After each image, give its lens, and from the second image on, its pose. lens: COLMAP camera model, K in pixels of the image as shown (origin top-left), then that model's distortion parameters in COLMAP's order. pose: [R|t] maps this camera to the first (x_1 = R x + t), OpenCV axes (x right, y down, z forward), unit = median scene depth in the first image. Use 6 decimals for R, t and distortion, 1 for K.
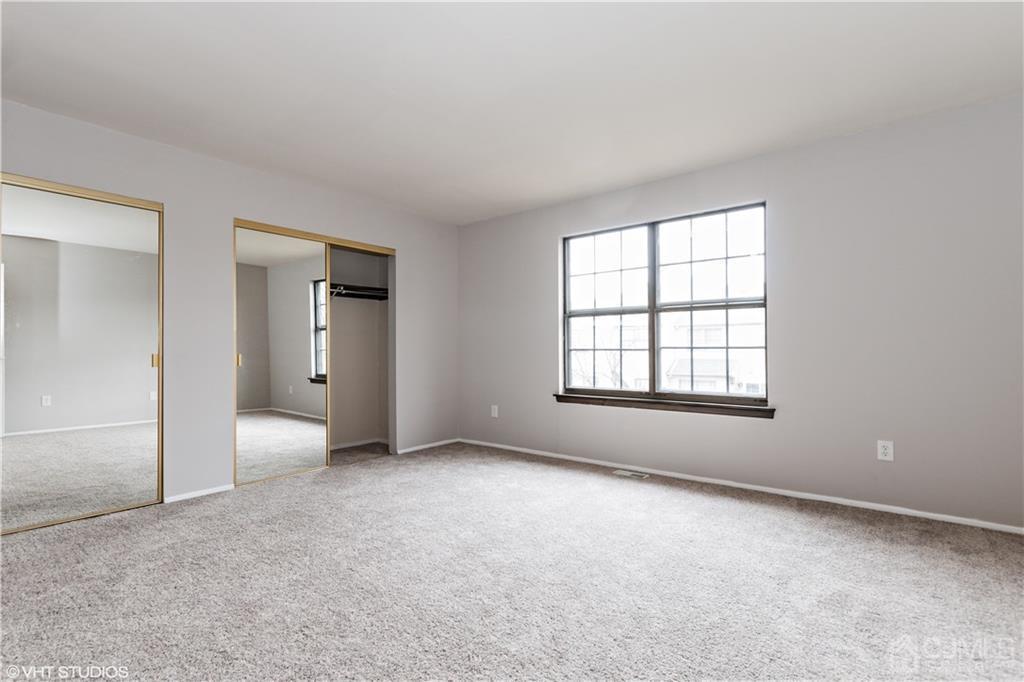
lens RADIAL K [[476.6, 0, 512.0], [0, 476.6, 341.0], [0, 0, 1]] dist [0.002087, 0.000367]
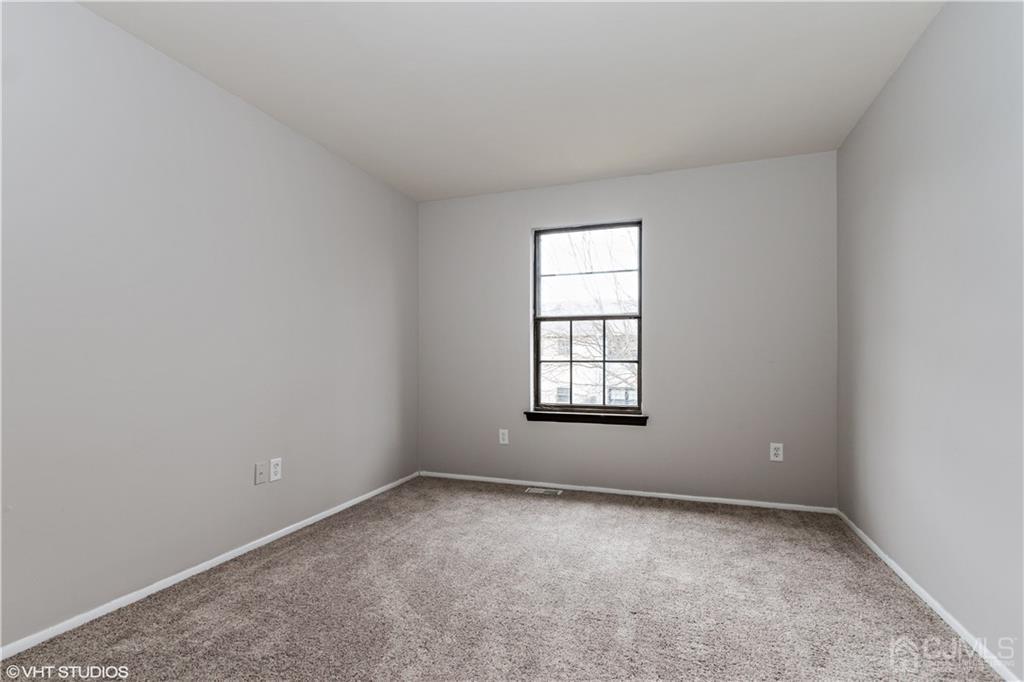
lens RADIAL K [[485.0, 0, 512.0], [0, 485.0, 341.0], [0, 0, 1]] dist [-0.001134, -0.000112]
pose [[0.950020, 0.012216, 0.311950, -0.204228], [-0.005140, 0.999711, -0.023495, 0.004882], [-0.312147, 0.020718, 0.949808, 0.173512]]
